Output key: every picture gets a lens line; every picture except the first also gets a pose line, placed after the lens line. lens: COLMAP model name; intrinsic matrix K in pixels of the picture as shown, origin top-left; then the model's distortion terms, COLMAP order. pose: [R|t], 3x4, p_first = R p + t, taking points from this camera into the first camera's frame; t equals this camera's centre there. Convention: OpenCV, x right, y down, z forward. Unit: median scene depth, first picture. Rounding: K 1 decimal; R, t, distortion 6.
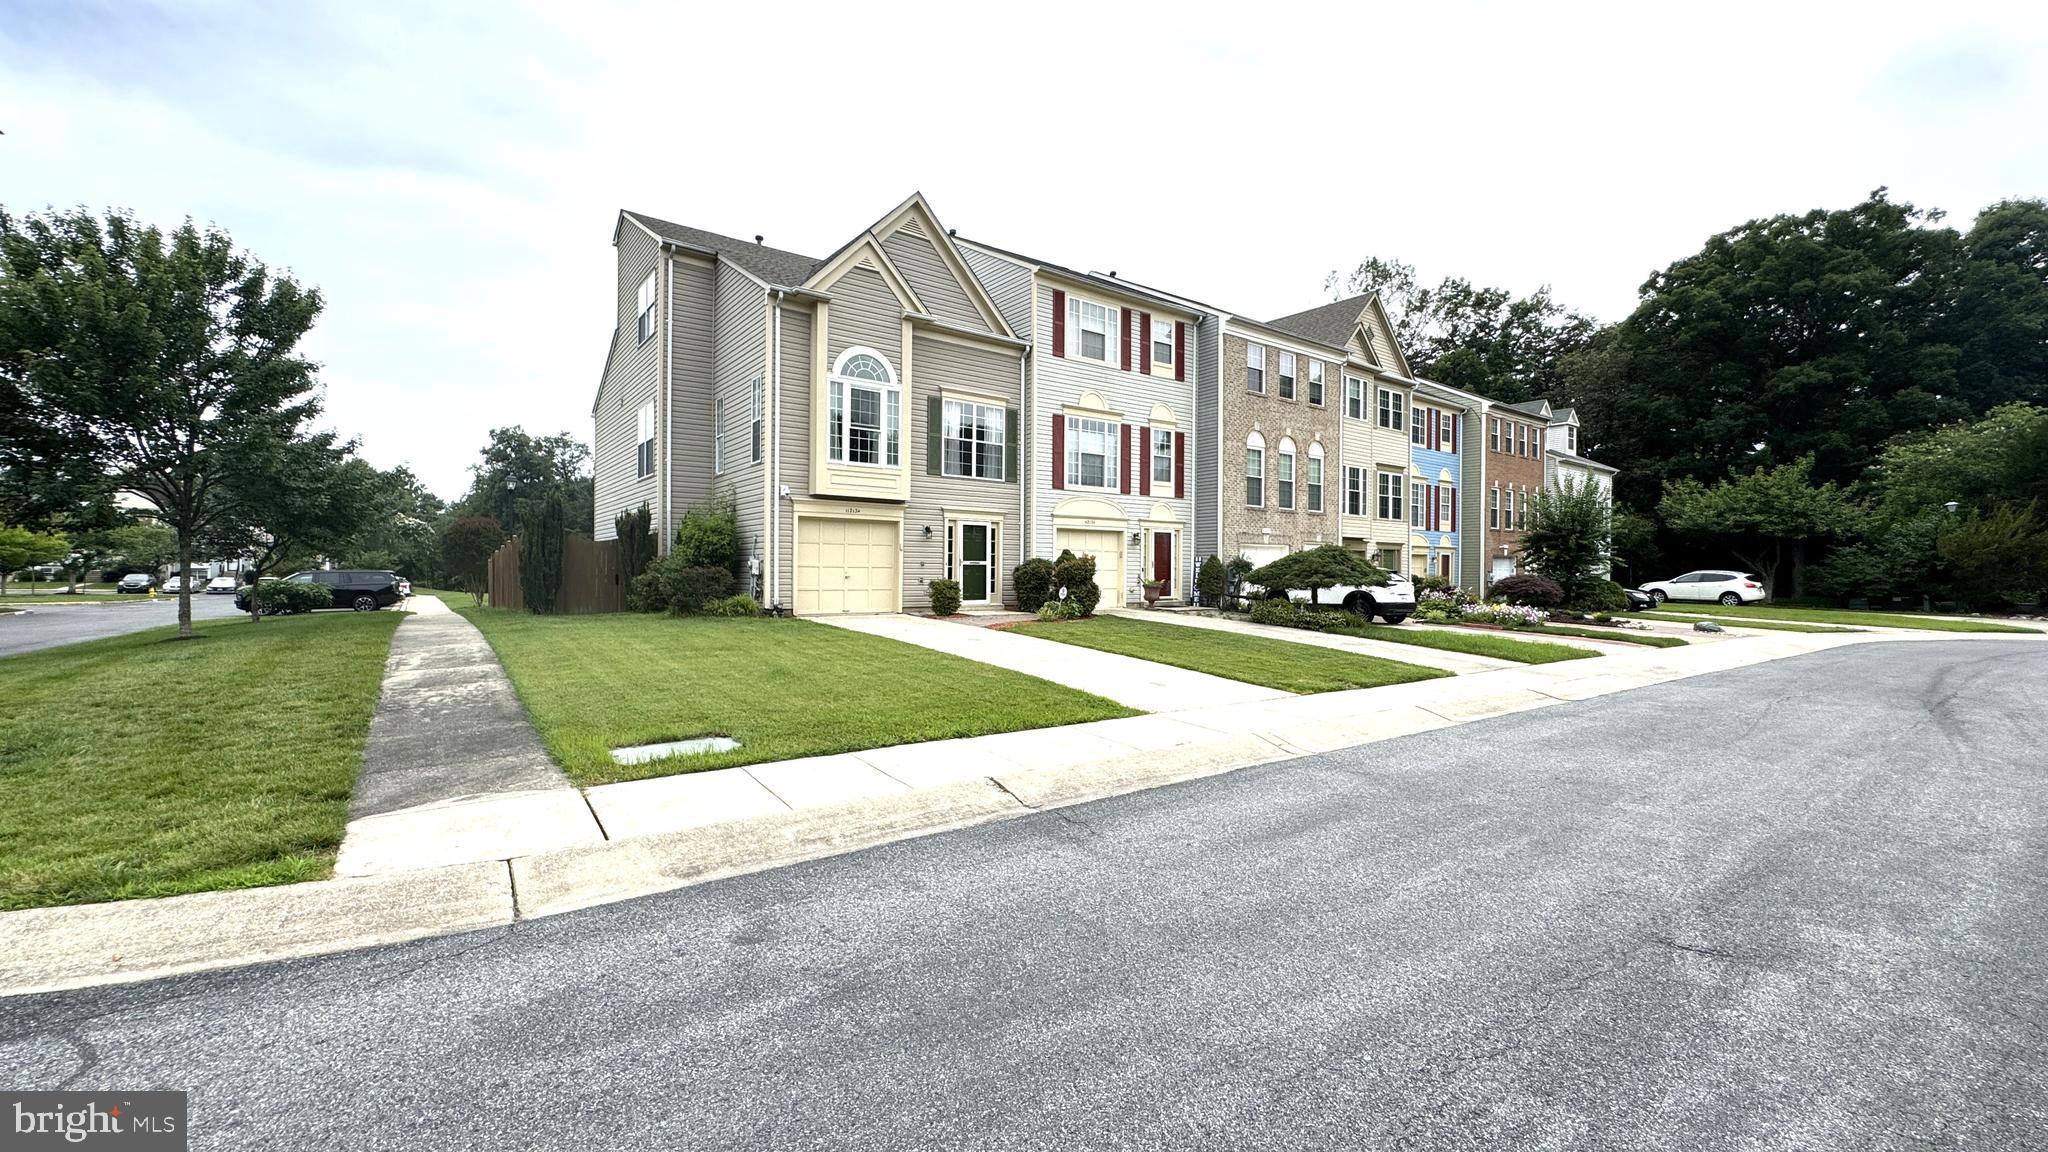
lens RADIAL K [[824.3, 0, 1024.0], [0, 824.3, 576.0], [0, 0, 1]] dist [0.000231, 0.000127]
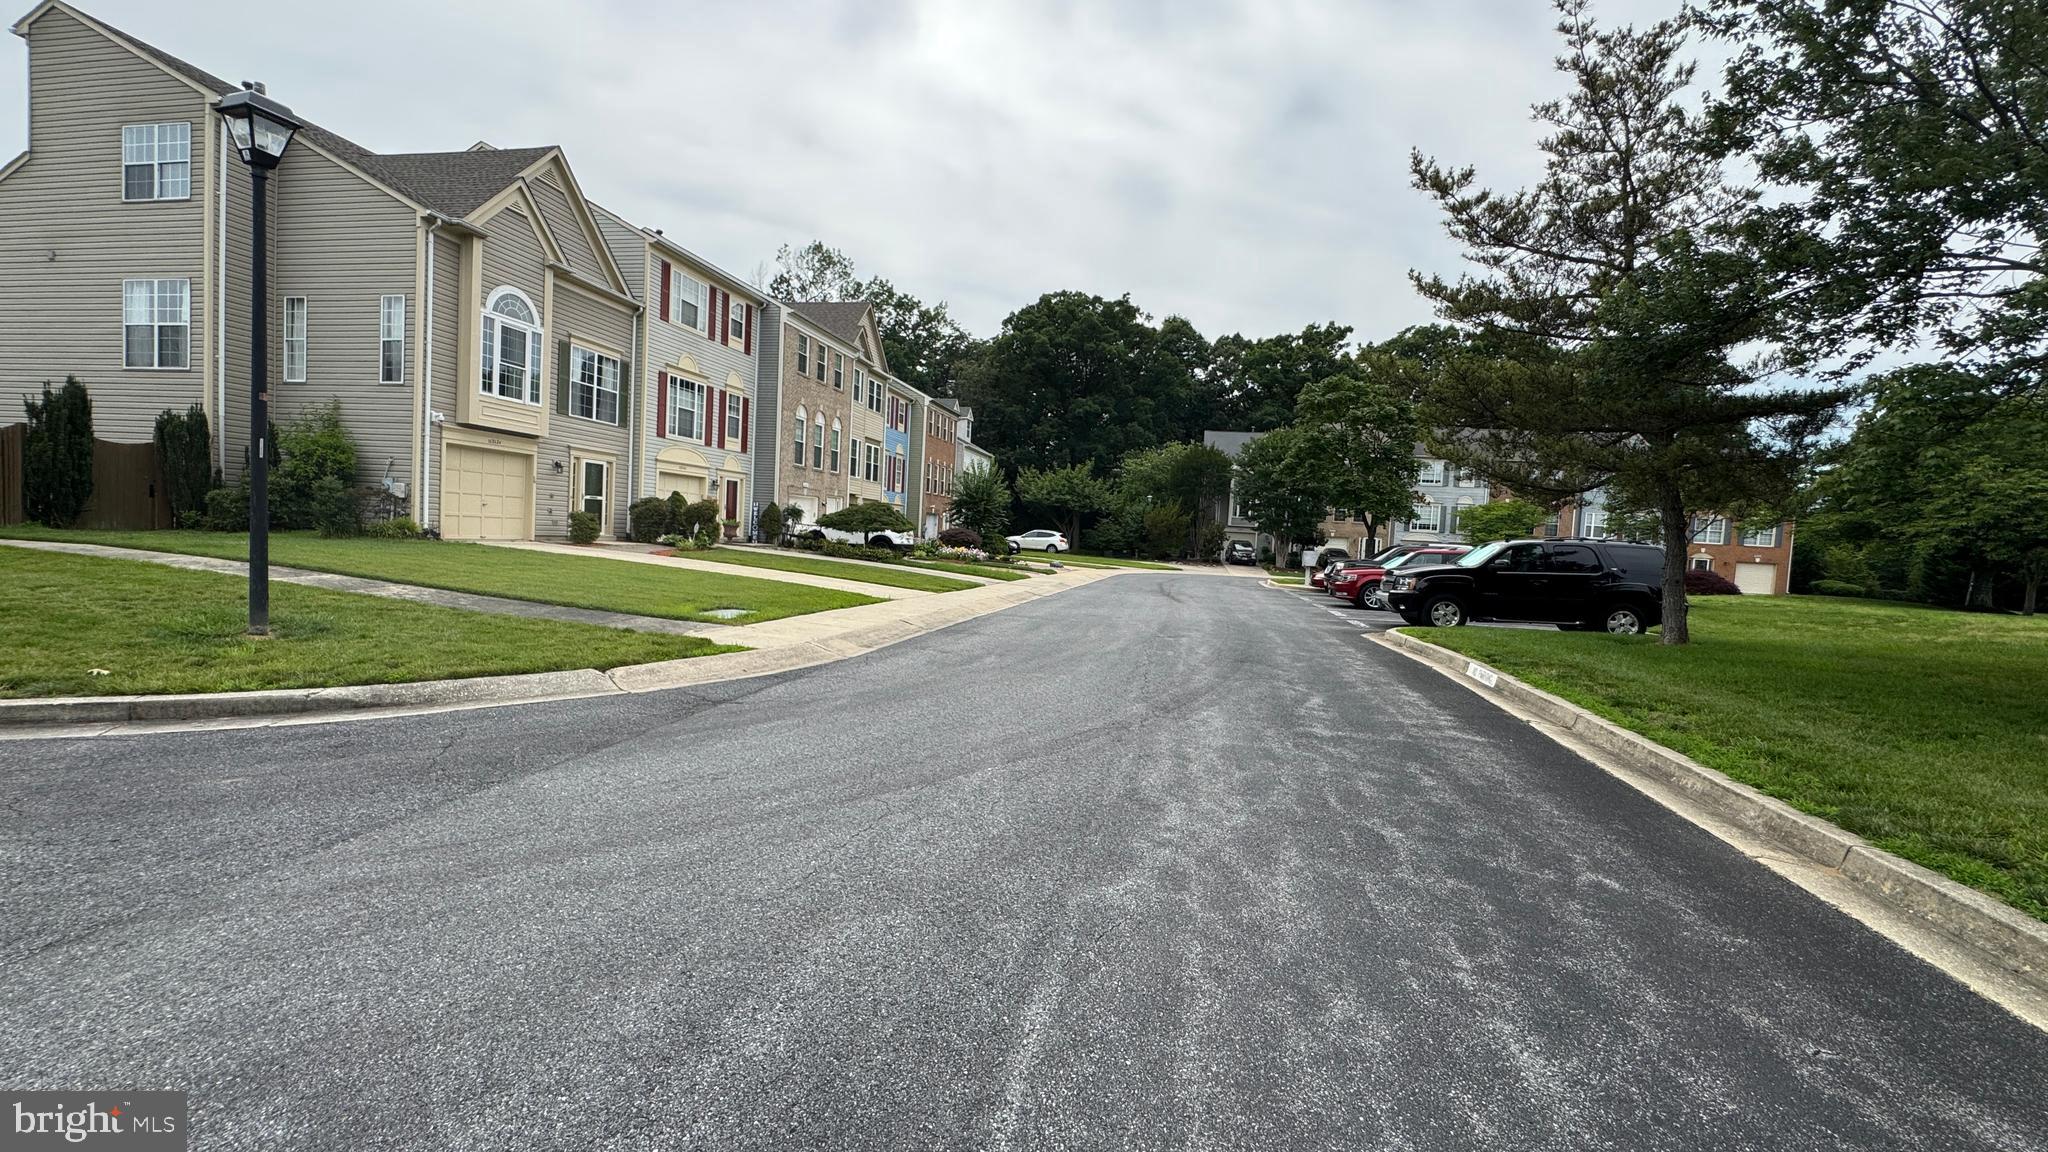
lens RADIAL K [[824.3, 0, 1024.0], [0, 824.3, 576.0], [0, 0, 1]] dist [0.000231, 0.000127]
pose [[0.751411, 0.002822, 0.659828, -0.353441], [-0.048209, 0.997553, 0.050634, 0.005154], [-0.658071, -0.069856, 0.749709, -0.219206]]
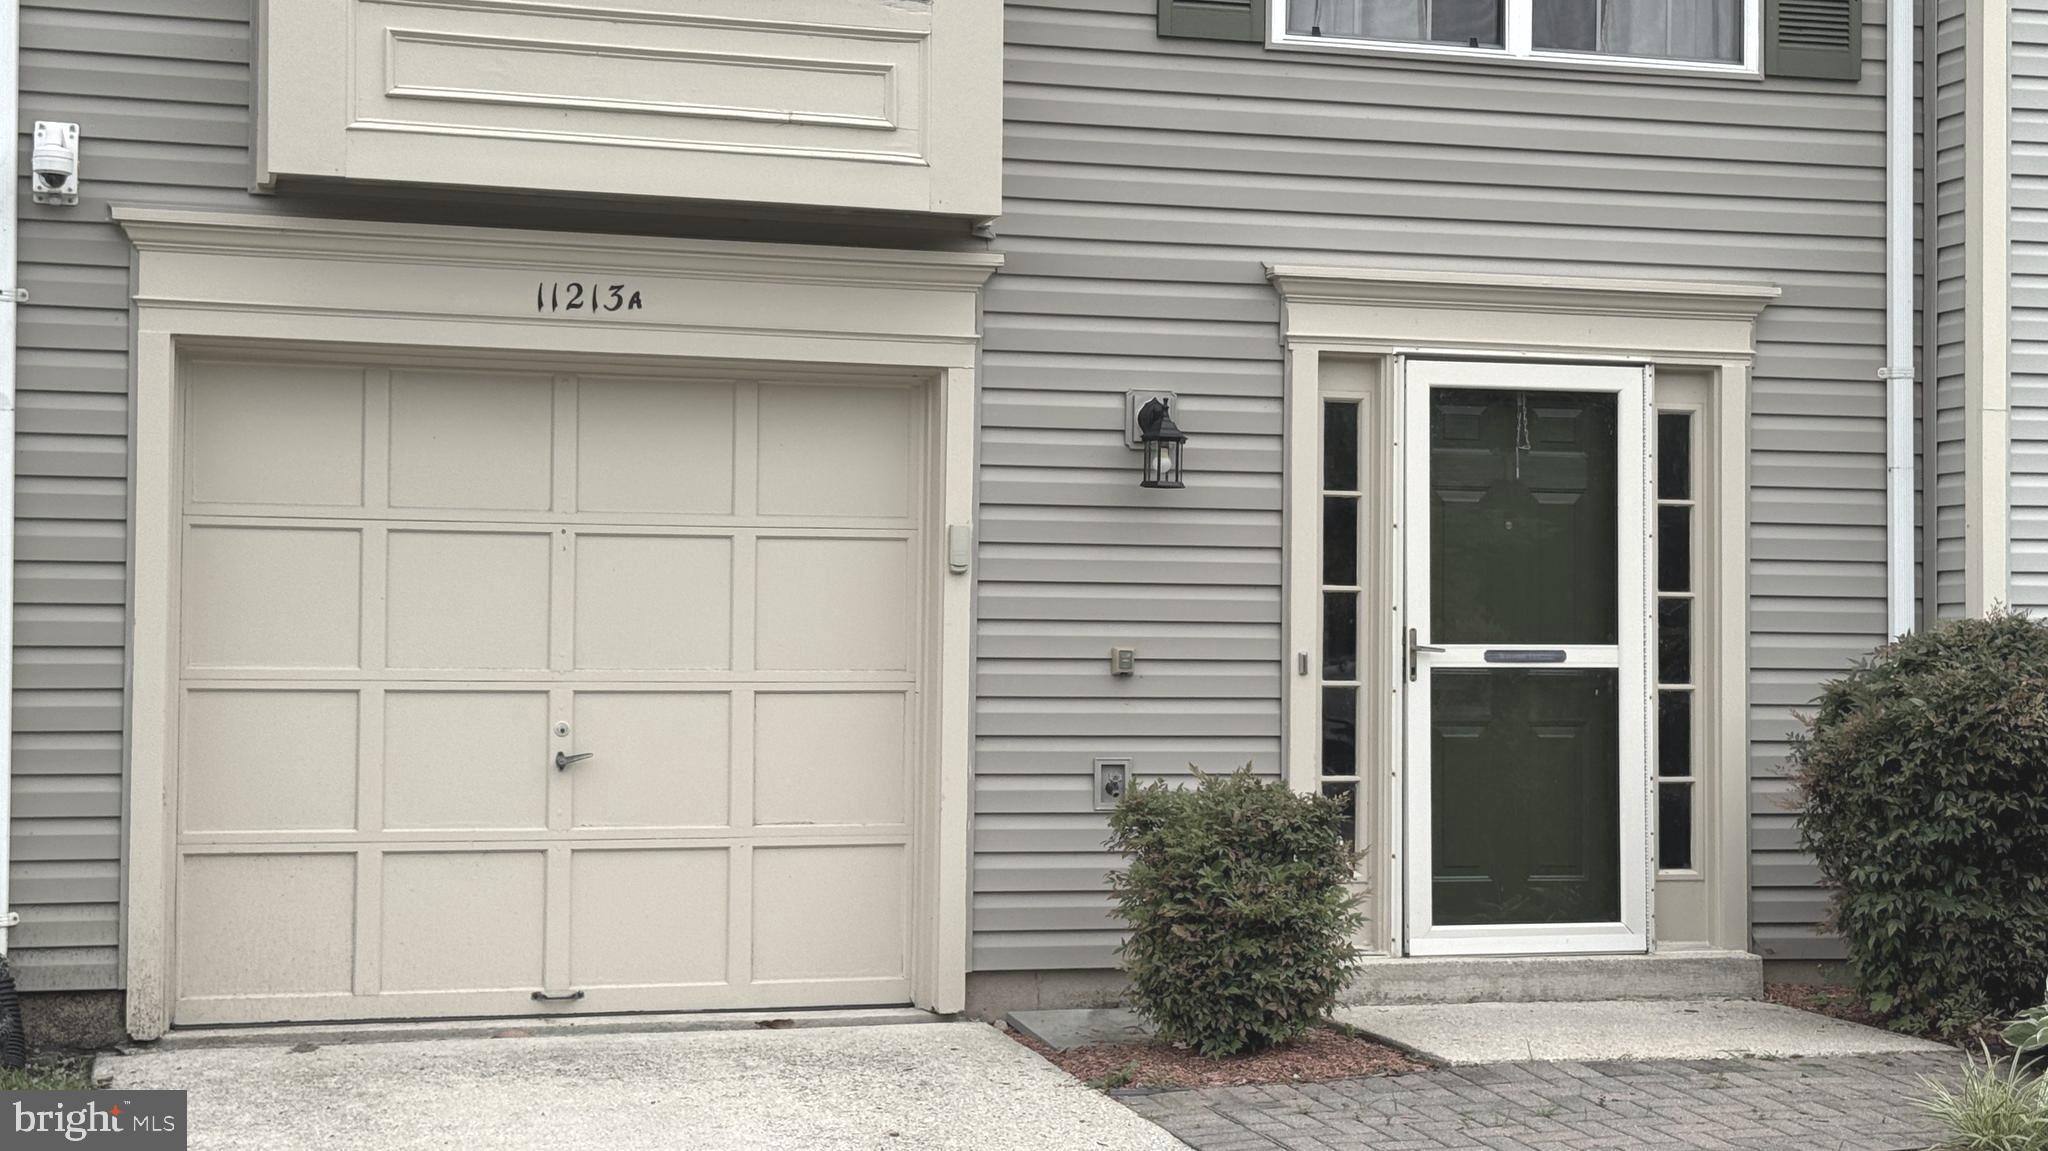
lens RADIAL K [[2825.8, 0, 1023.9], [0, 2825.8, 608.6], [0, 0, 1]] dist [0.119942, 0.000065]
pose [[0.927049, -0.011035, -0.374779, 0.042643], [-0.000594, 0.999522, -0.030901, -0.008920], [0.374941, 0.028869, 0.926599, 0.513463]]
